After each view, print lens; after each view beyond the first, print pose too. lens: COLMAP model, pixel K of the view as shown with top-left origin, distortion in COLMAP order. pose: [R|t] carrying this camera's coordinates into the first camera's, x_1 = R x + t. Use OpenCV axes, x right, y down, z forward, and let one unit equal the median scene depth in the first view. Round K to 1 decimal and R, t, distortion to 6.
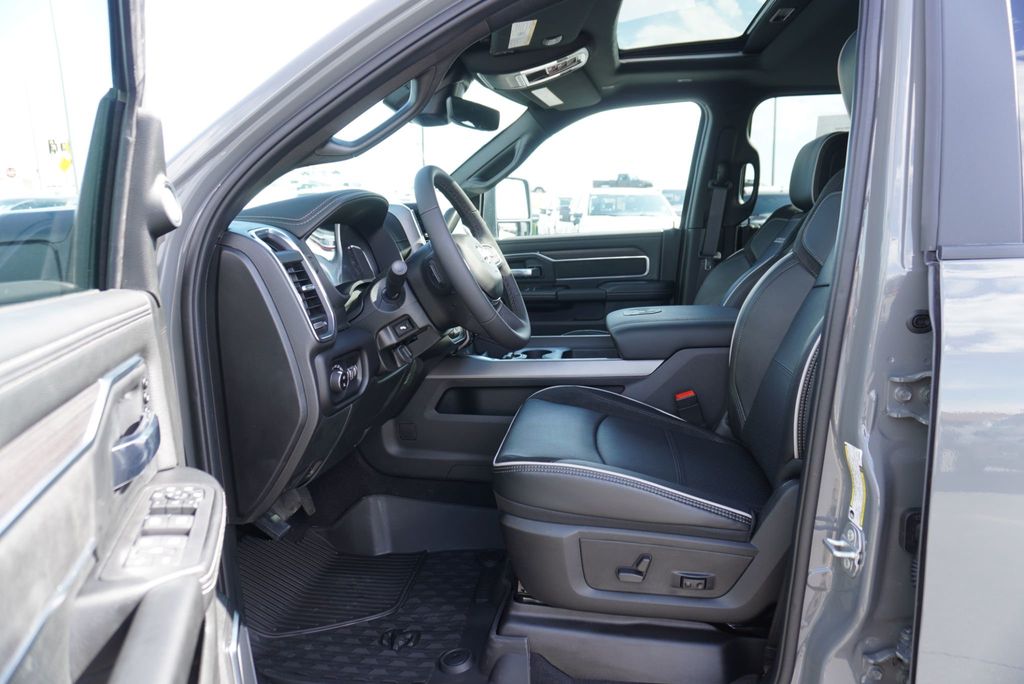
lens RADIAL K [[732.6, 0, 512.0], [0, 732.6, 342.0], [0, 0, 1]] dist [-0.001947, -0.000338]
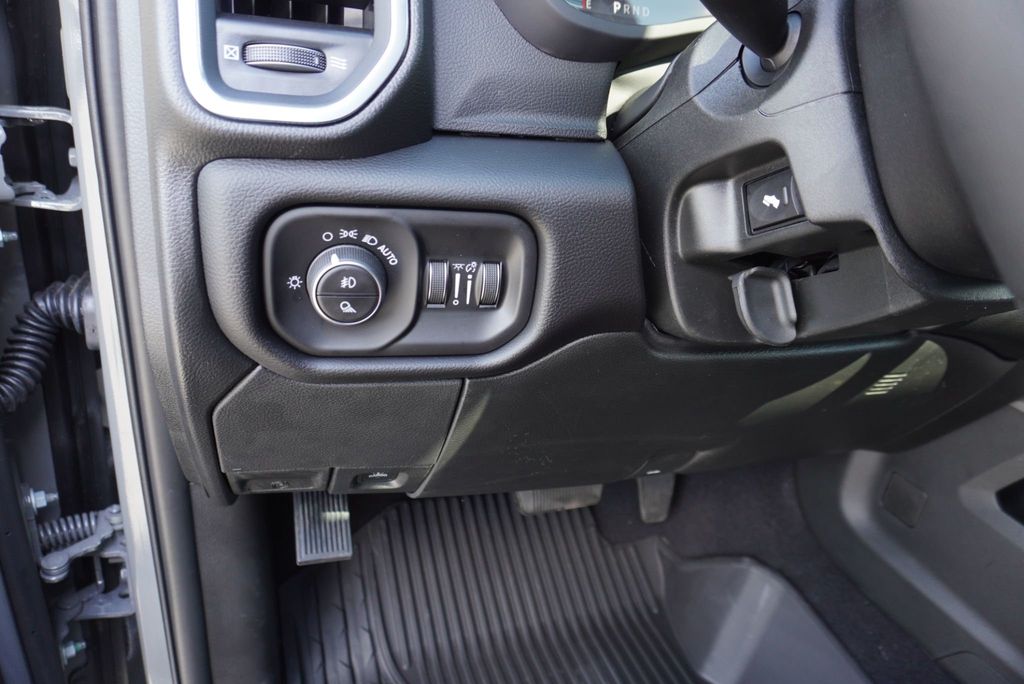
lens RADIAL K [[732.6, 0, 512.0], [0, 732.6, 342.0], [0, 0, 1]] dist [-0.001947, -0.000338]
pose [[0.518538, 0.443797, -0.730864, 0.001118], [-0.294909, 0.895134, 0.334311, -0.027794], [0.802588, 0.042186, 0.595041, 0.666716]]
